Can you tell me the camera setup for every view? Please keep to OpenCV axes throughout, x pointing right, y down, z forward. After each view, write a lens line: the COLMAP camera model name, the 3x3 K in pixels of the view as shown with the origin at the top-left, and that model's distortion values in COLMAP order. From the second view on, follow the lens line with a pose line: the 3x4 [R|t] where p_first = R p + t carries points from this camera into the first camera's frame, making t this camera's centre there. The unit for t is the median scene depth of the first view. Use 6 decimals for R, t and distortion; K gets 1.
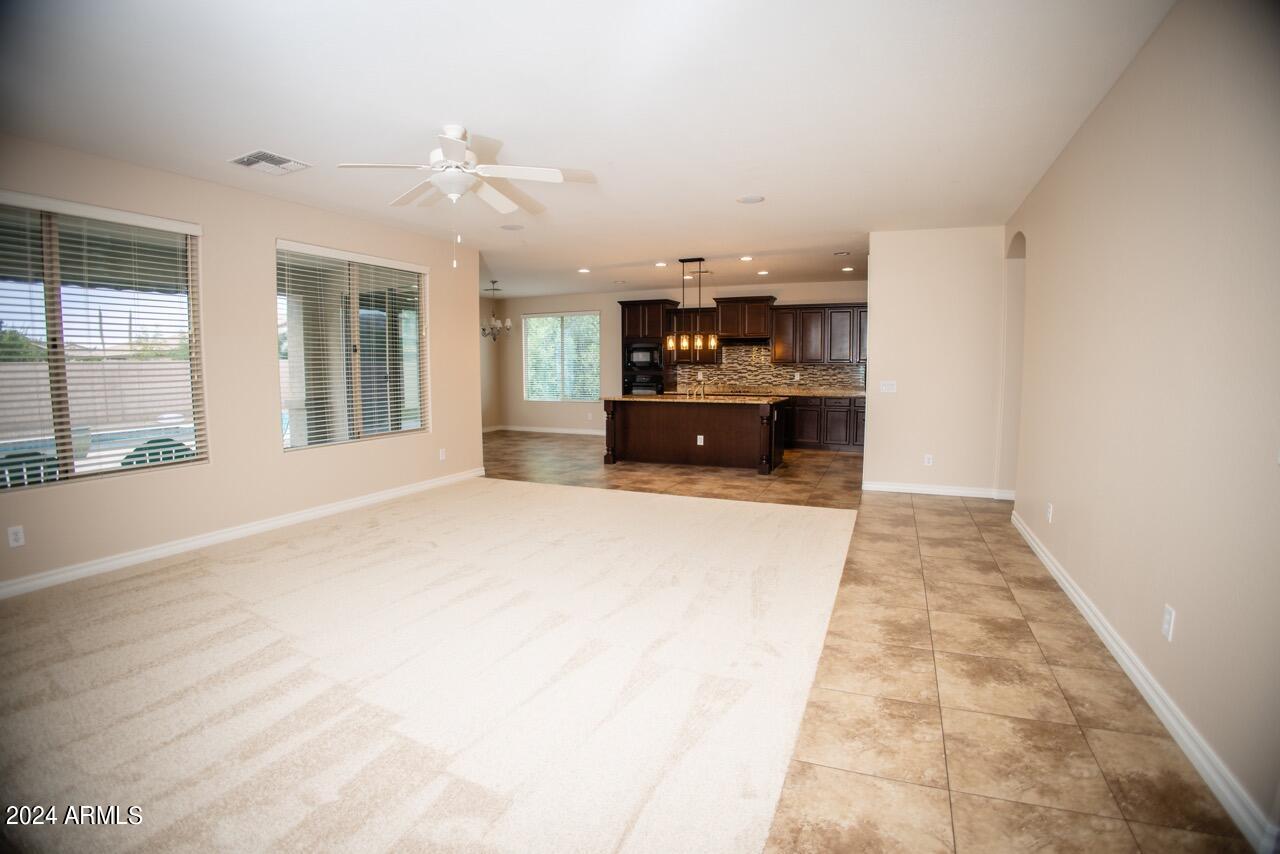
lens RADIAL K [[587.9, 0, 642.5], [0, 587.9, 422.8], [0, 0, 1]] dist [-0.133635, 0.025357]
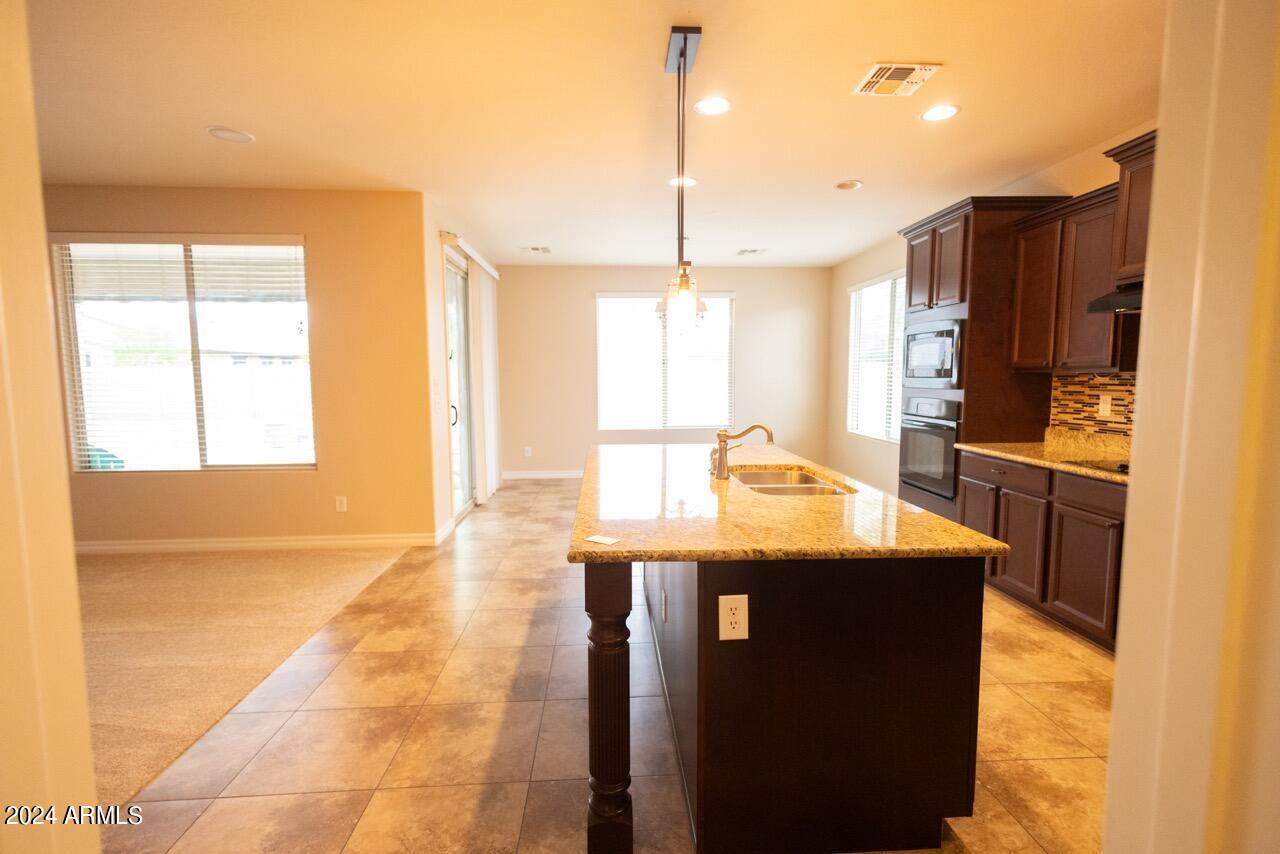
lens RADIAL K [[602.4, 0, 645.2], [0, 602.4, 429.3], [0, 0, 1]] dist [0.003196, 0.000108]
pose [[0.455303, 0.081328, -0.886615, 0.803445], [-0.081336, 0.995455, 0.049543, -0.178430], [0.886614, 0.049557, 0.459848, 1.737325]]
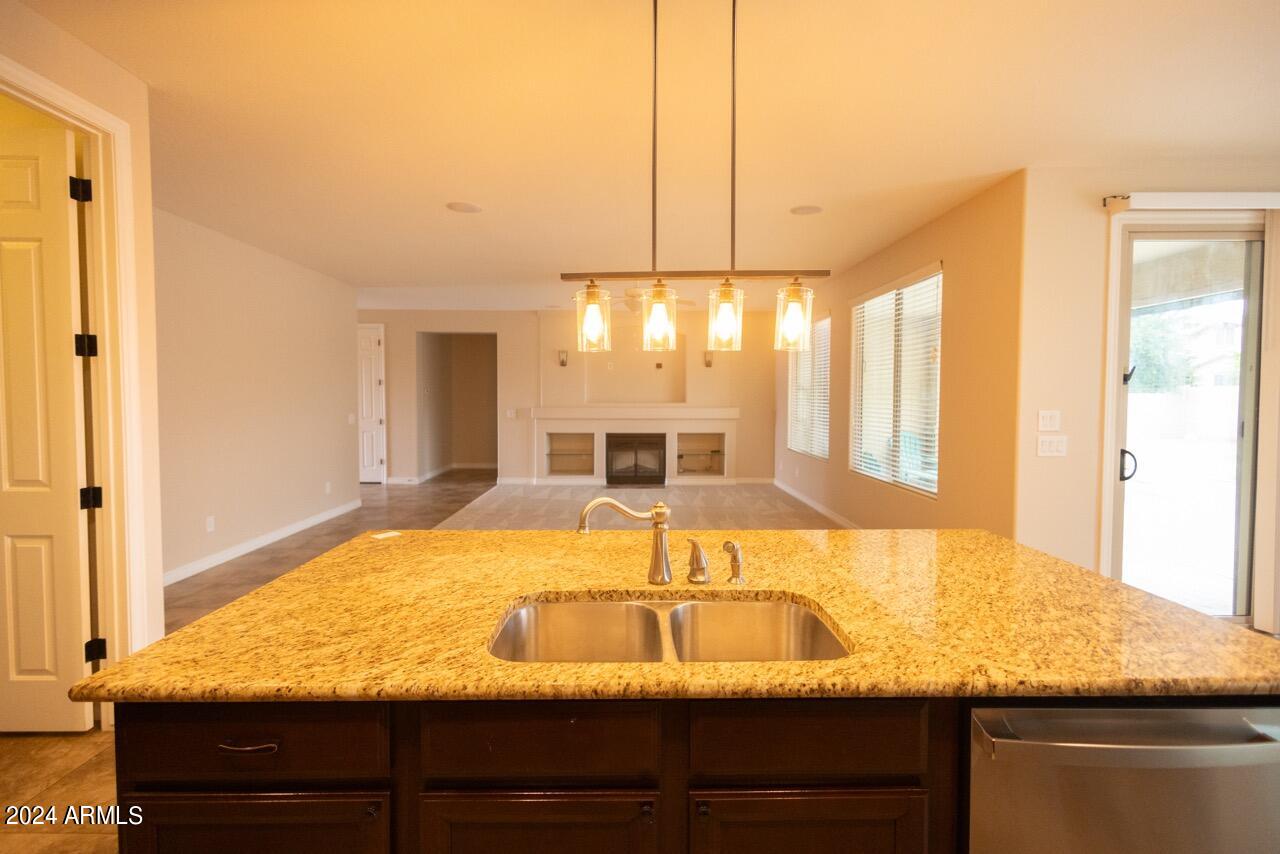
lens RADIAL K [[590.7, 0, 641.8], [0, 590.7, 424.1], [0, 0, 1]] dist [0.013007, -0.000292]
pose [[-0.914400, 0.020783, -0.404277, 0.172888], [-0.034479, 0.991054, 0.128934, -0.313628], [0.403340, 0.131836, -0.905503, 2.989993]]
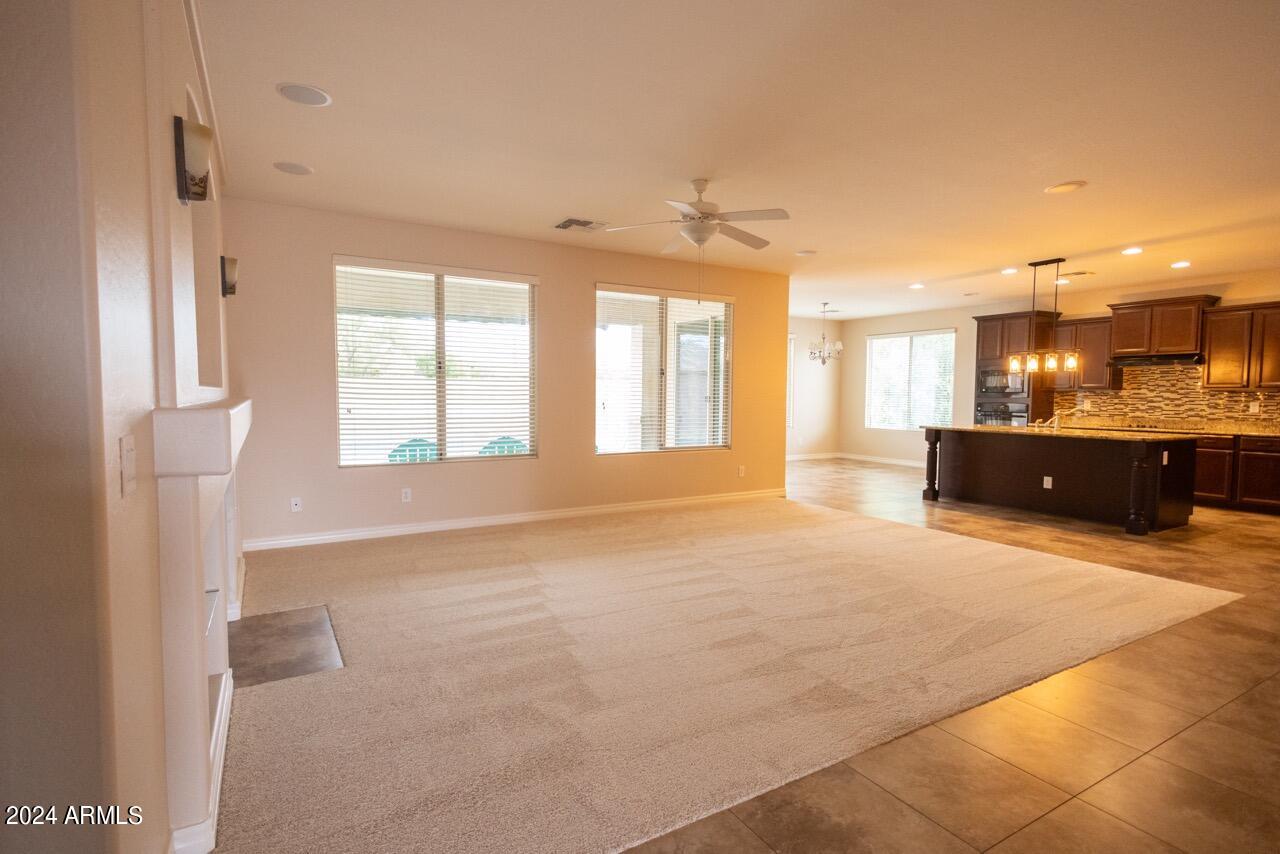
lens RADIAL K [[635.2, 0, 640.0], [0, 635.2, 427.0], [0, 0, 1]] dist [0.015104, -0.000184]
pose [[0.810070, 0.040734, -0.584917, 0.326621], [-0.064978, 0.997676, -0.020512, 0.016317], [0.582722, 0.054623, 0.810834, -0.111486]]
